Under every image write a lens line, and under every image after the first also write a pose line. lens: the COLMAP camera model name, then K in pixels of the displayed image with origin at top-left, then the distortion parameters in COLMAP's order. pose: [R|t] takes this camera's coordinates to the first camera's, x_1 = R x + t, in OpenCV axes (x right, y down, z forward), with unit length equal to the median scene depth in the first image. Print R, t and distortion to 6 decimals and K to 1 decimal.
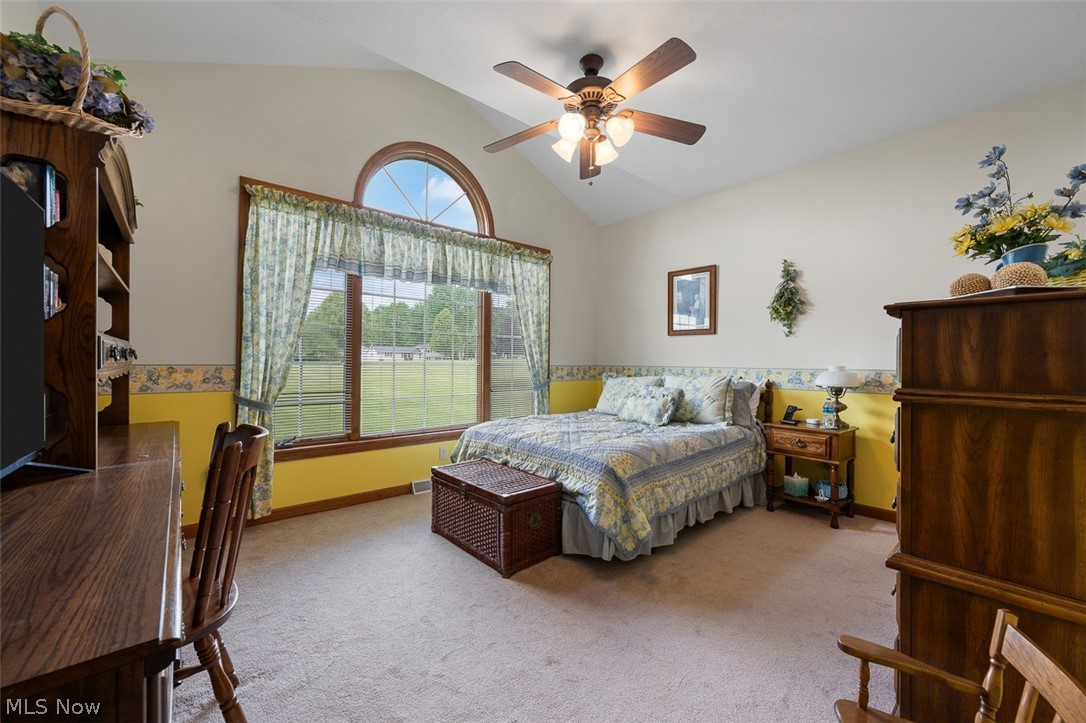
lens RADIAL K [[426.1, 0, 544.5], [0, 426.1, 360.8], [0, 0, 1]] dist [-0.002389, -0.000070]
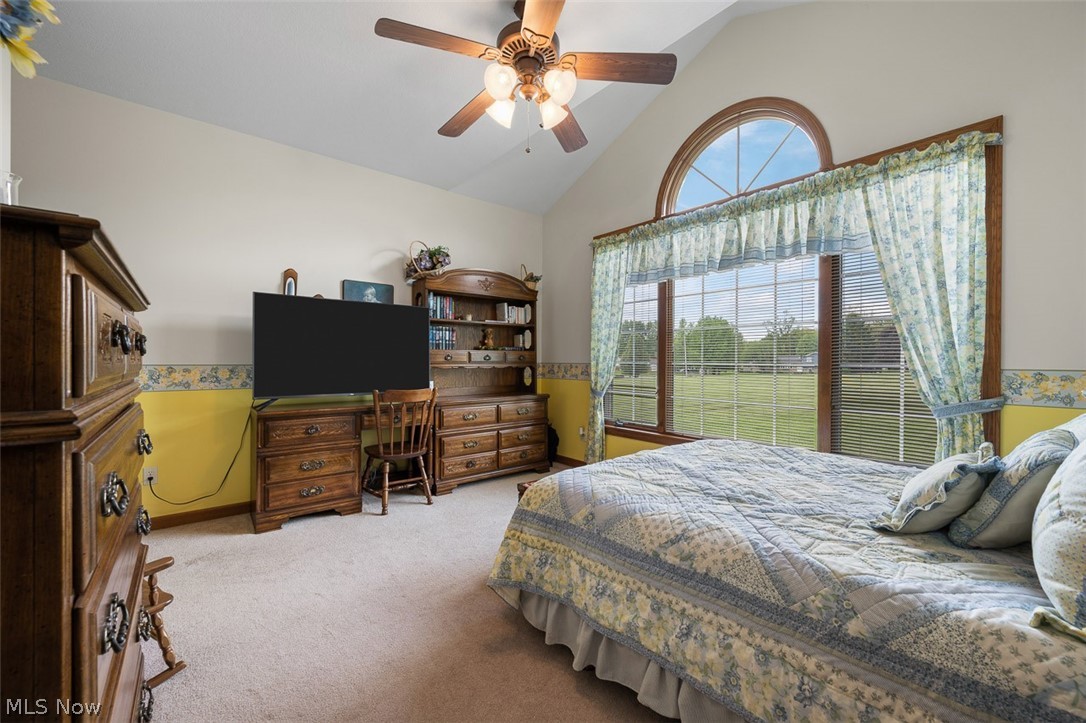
lens RADIAL K [[426.1, 0, 544.4], [0, 426.1, 364.4], [0, 0, 1]] dist [-0.002389, -0.000070]
pose [[-0.022078, -0.000182, -0.999756, 0.644315], [-0.004912, 0.999988, -0.000074, 0.010859], [0.999744, 0.004909, -0.022079, 0.711187]]
